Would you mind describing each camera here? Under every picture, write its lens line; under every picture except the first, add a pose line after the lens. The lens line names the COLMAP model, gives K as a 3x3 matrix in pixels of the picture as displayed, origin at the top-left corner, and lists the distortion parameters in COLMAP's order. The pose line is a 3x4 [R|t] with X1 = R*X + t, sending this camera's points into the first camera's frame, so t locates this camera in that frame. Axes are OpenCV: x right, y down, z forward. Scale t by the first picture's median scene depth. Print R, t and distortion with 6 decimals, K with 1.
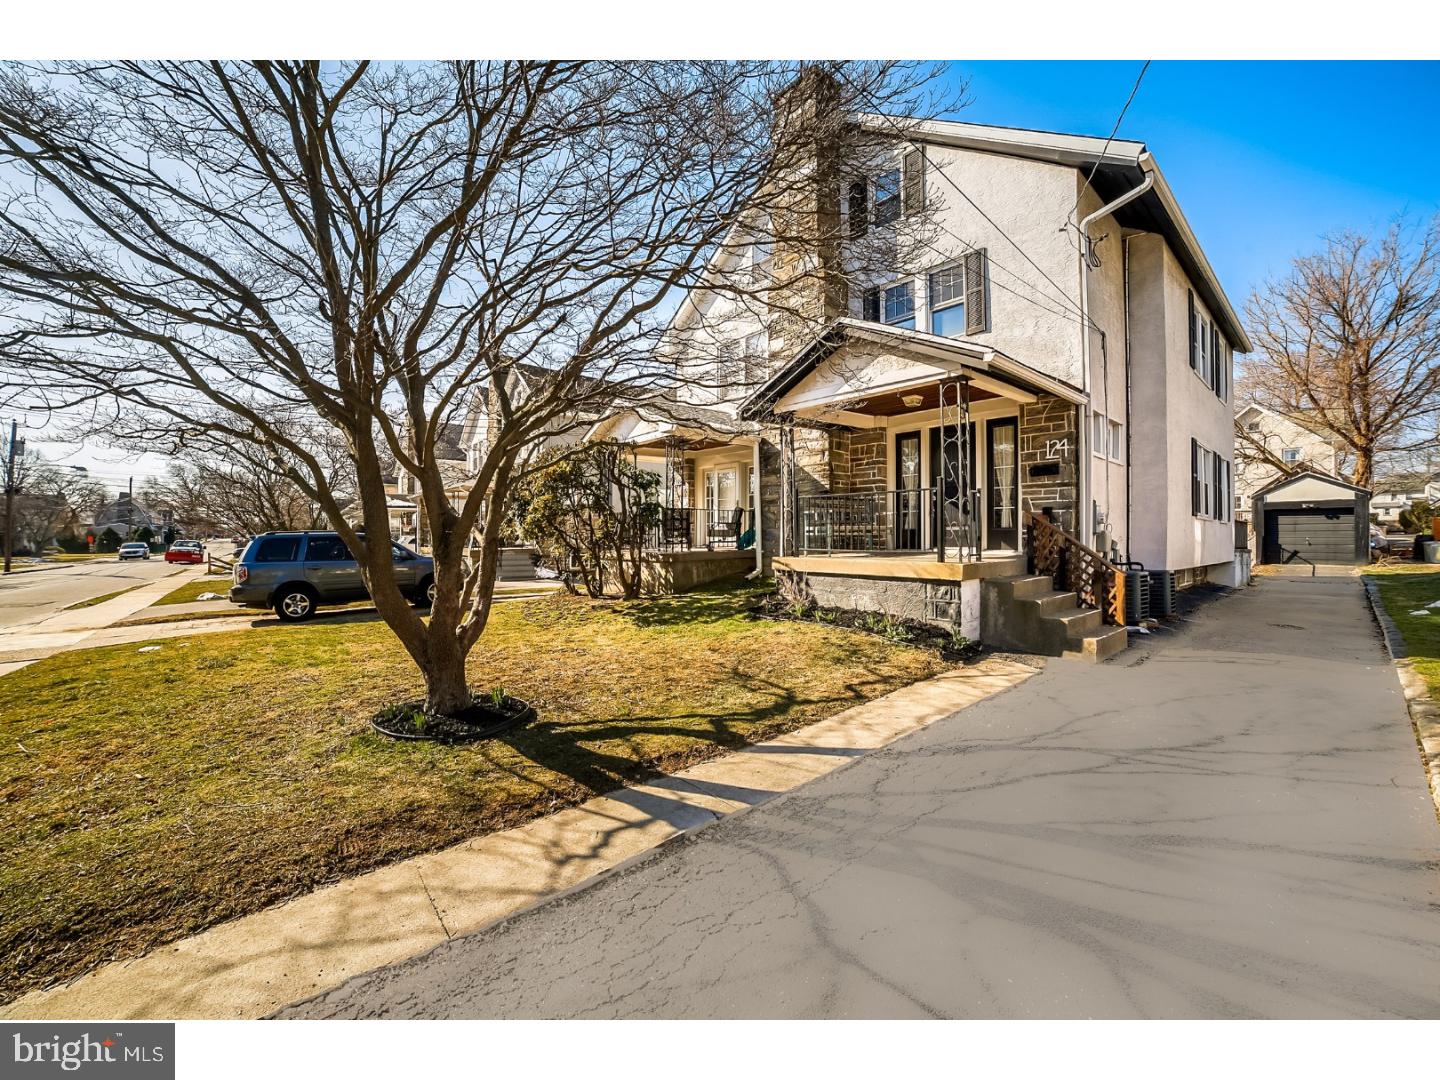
lens RADIAL K [[591.7, 0, 720.0], [0, 591.7, 540.0], [0, 0, 1]] dist [-0.082874, 0.032277]
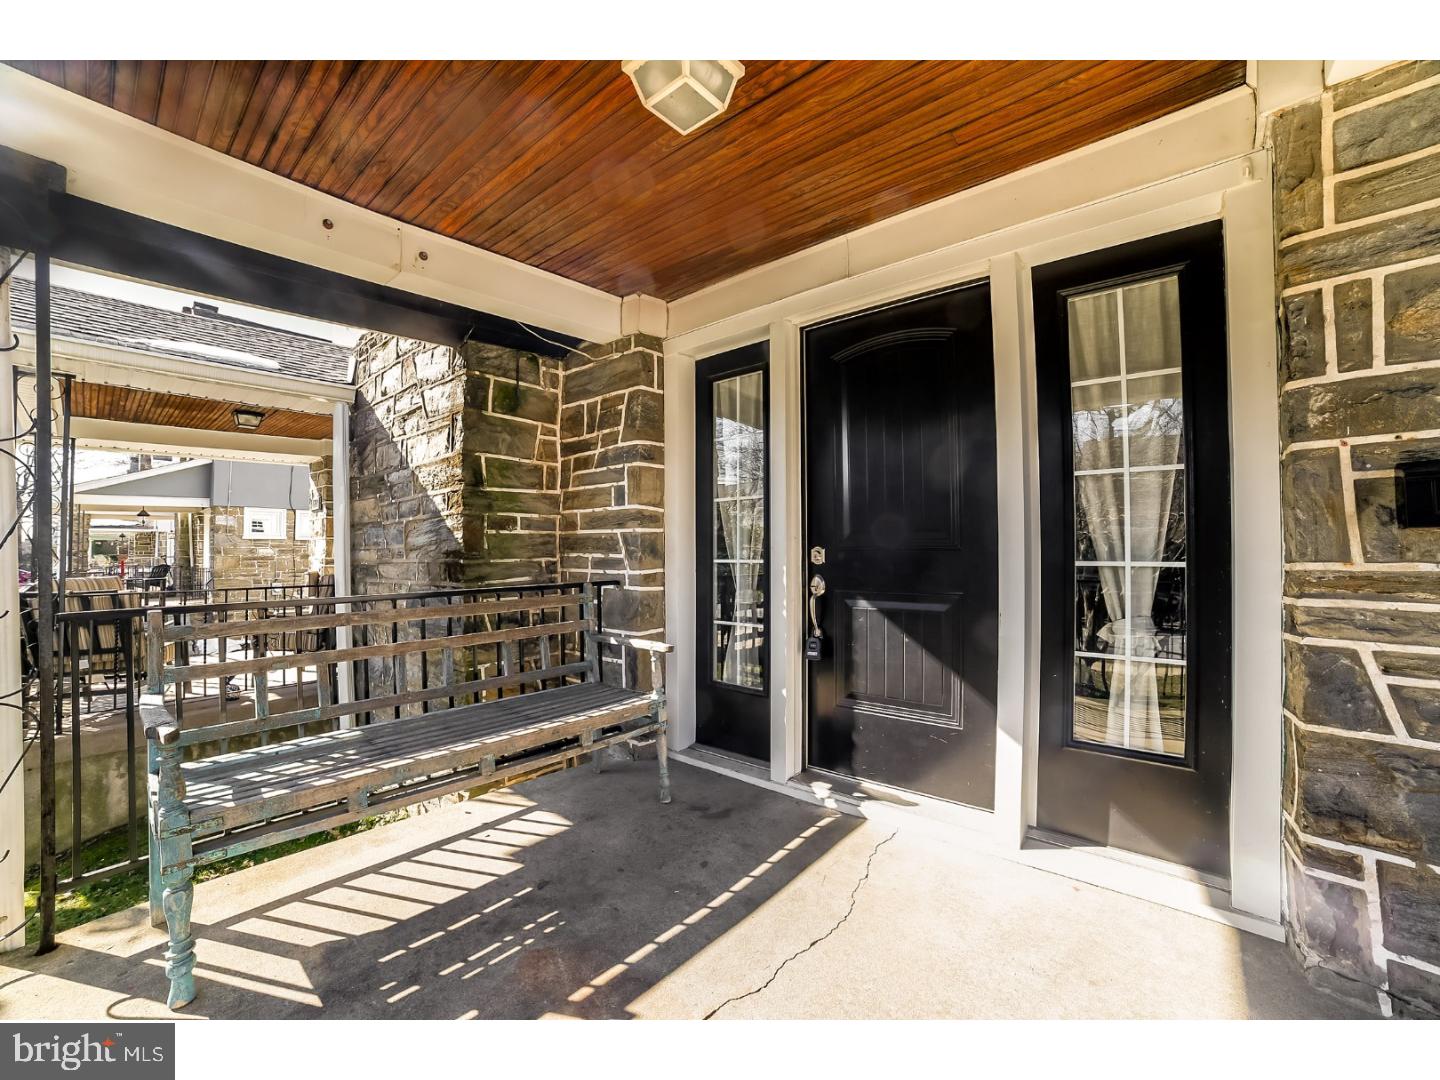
lens RADIAL K [[585.1, 0, 720.0], [0, 585.1, 540.0], [0, 0, 1]] dist [-0.105384, 0.030860]
pose [[0.984147, -0.003429, 0.177321, 0.185296], [0.007866, 0.999673, -0.024326, -0.058582], [-0.177180, 0.025335, 0.983852, 0.505923]]
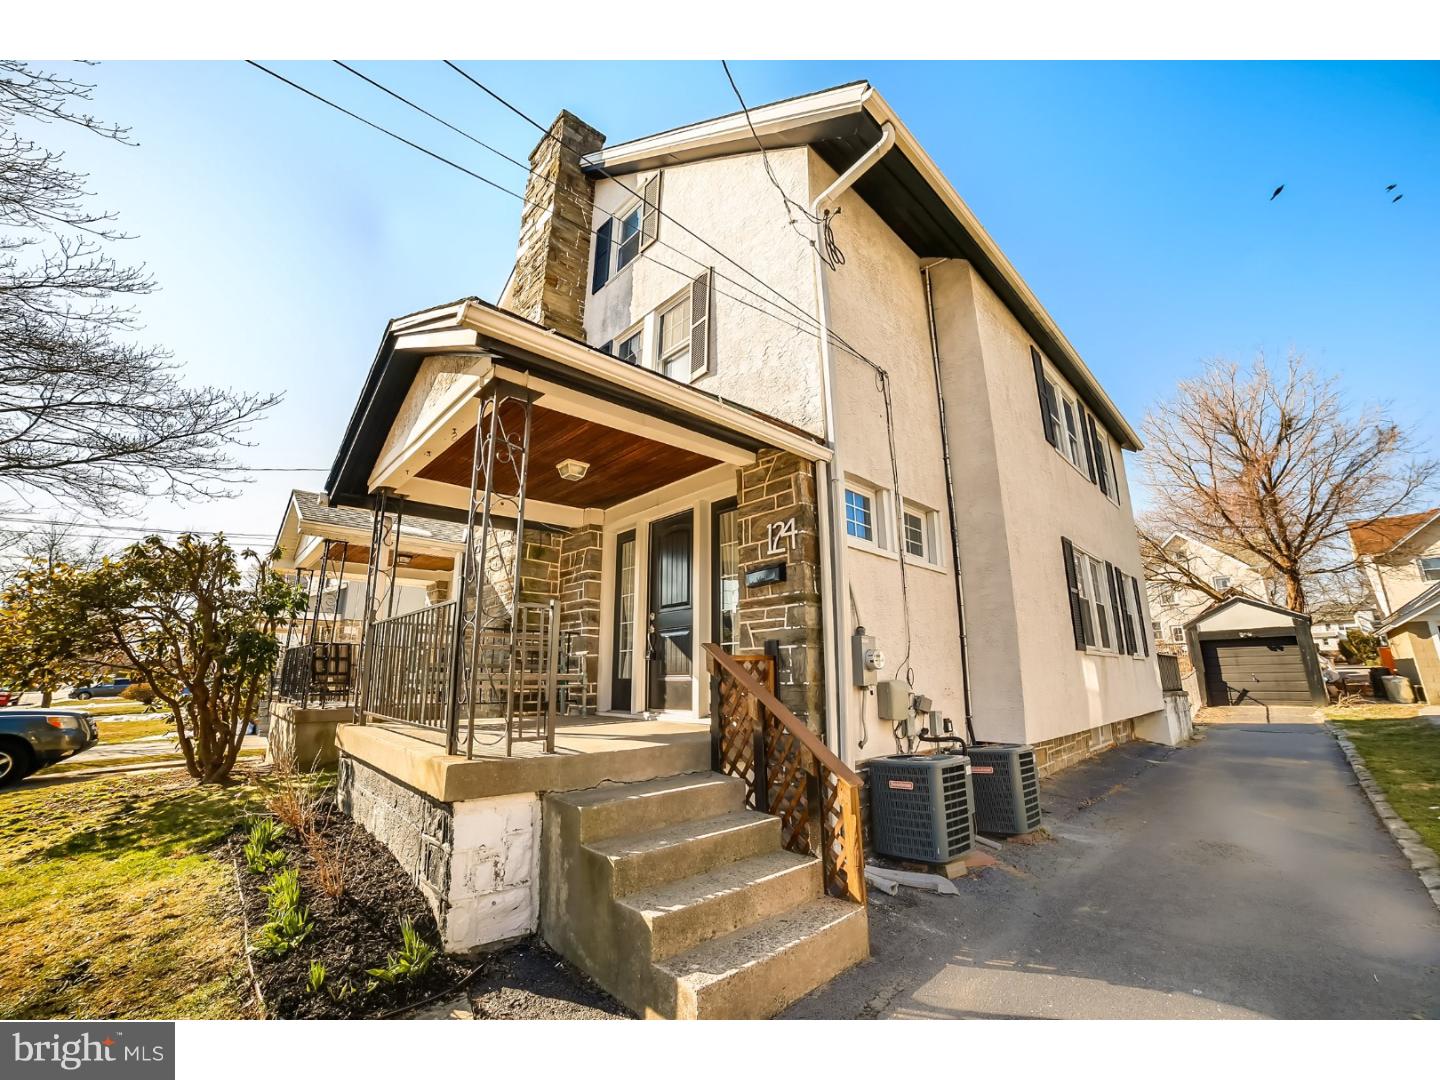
lens RADIAL K [[591.7, 0, 720.0], [0, 591.7, 540.0], [0, 0, 1]] dist [-0.082874, 0.032277]
pose [[0.998392, 0.003462, 0.056575, 0.271155], [0.010017, 0.971647, -0.236225, -0.009920], [-0.055789, 0.236411, 0.970050, 0.242614]]
